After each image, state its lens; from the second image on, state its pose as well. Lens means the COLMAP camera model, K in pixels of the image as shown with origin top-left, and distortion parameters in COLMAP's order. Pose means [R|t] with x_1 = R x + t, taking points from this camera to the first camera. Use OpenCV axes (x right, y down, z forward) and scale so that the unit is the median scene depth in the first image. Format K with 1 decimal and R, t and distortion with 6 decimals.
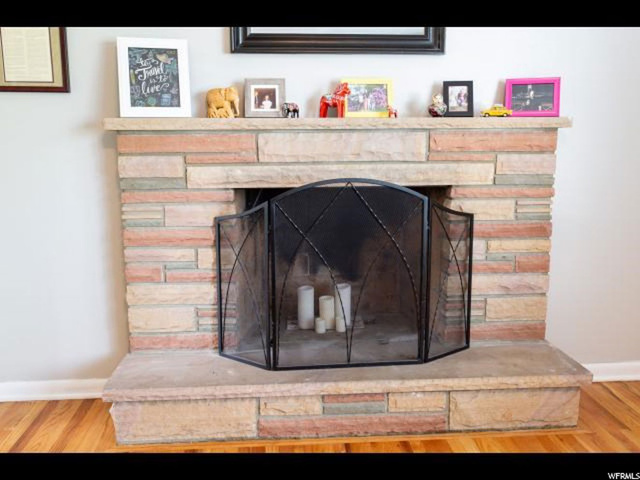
lens RADIAL K [[610.7, 0, 318.3], [0, 610.7, 241.2], [0, 0, 1]] dist [0.017074, 0.000000]
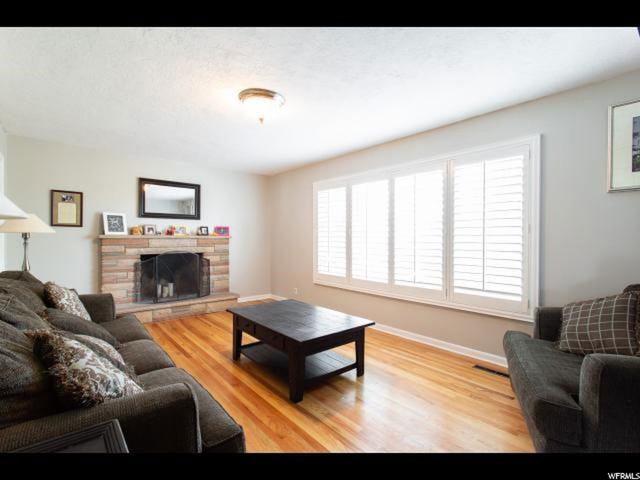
lens RADIAL K [[305.8, 0, 320.0], [0, 305.8, 242.7], [0, 0, 1]] dist [0.003568, 0.000488]
pose [[0.806754, -0.001561, 0.590886, -0.344900], [0.093580, 0.987714, -0.125157, 0.165181], [-0.583431, 0.156266, 0.796988, -1.029611]]
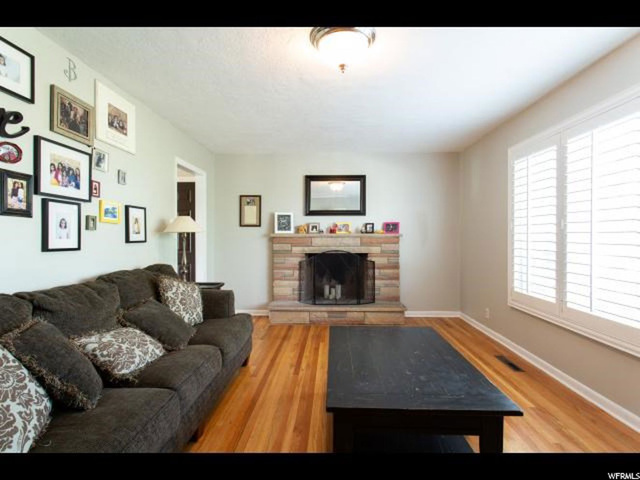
lens RADIAL K [[331.7, 0, 318.4], [0, 331.7, 242.4], [0, 0, 1]] dist [-0.007662, 0.000168]
pose [[0.993759, 0.005399, -0.111422, 0.150826], [-0.022412, 0.988125, -0.152008, 0.138879], [0.109278, 0.153557, 0.982079, -0.864490]]
